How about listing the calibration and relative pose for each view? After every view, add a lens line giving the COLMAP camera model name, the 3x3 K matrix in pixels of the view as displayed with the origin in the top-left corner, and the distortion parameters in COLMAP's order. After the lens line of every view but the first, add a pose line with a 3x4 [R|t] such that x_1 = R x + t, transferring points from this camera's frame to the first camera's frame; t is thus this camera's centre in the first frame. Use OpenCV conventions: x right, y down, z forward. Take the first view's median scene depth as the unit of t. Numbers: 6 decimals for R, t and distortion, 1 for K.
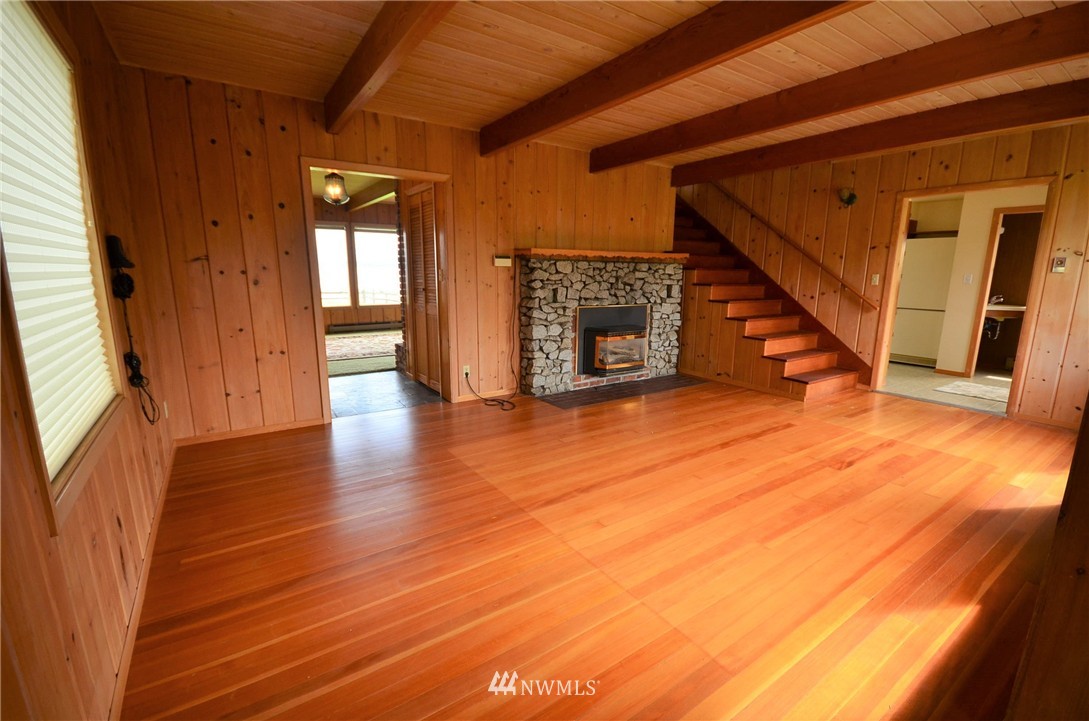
lens RADIAL K [[479.0, 0, 555.5], [0, 479.0, 363.4], [0, 0, 1]] dist [0.007971, -0.011846]
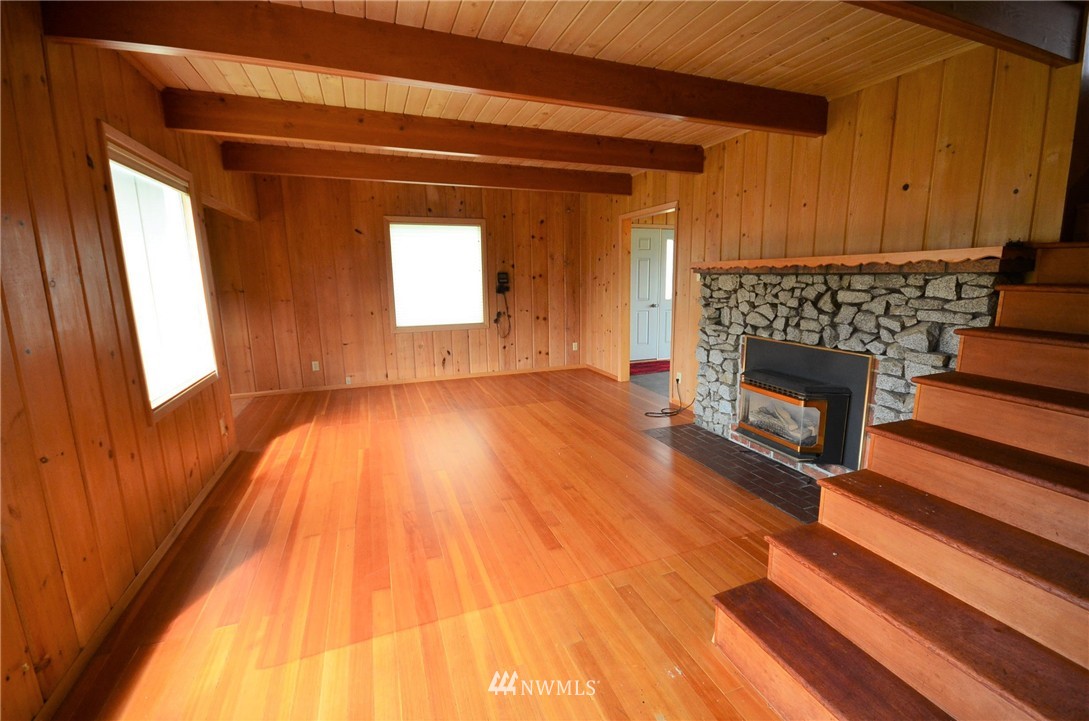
lens RADIAL K [[479.0, 0, 555.9], [0, 479.0, 365.1], [0, 0, 1]] dist [0.007971, -0.011846]
pose [[-0.240581, 0.175298, -0.954668, 0.860473], [-0.173523, 0.959944, 0.219995, -0.190592], [0.954993, 0.218583, -0.200526, 0.895935]]
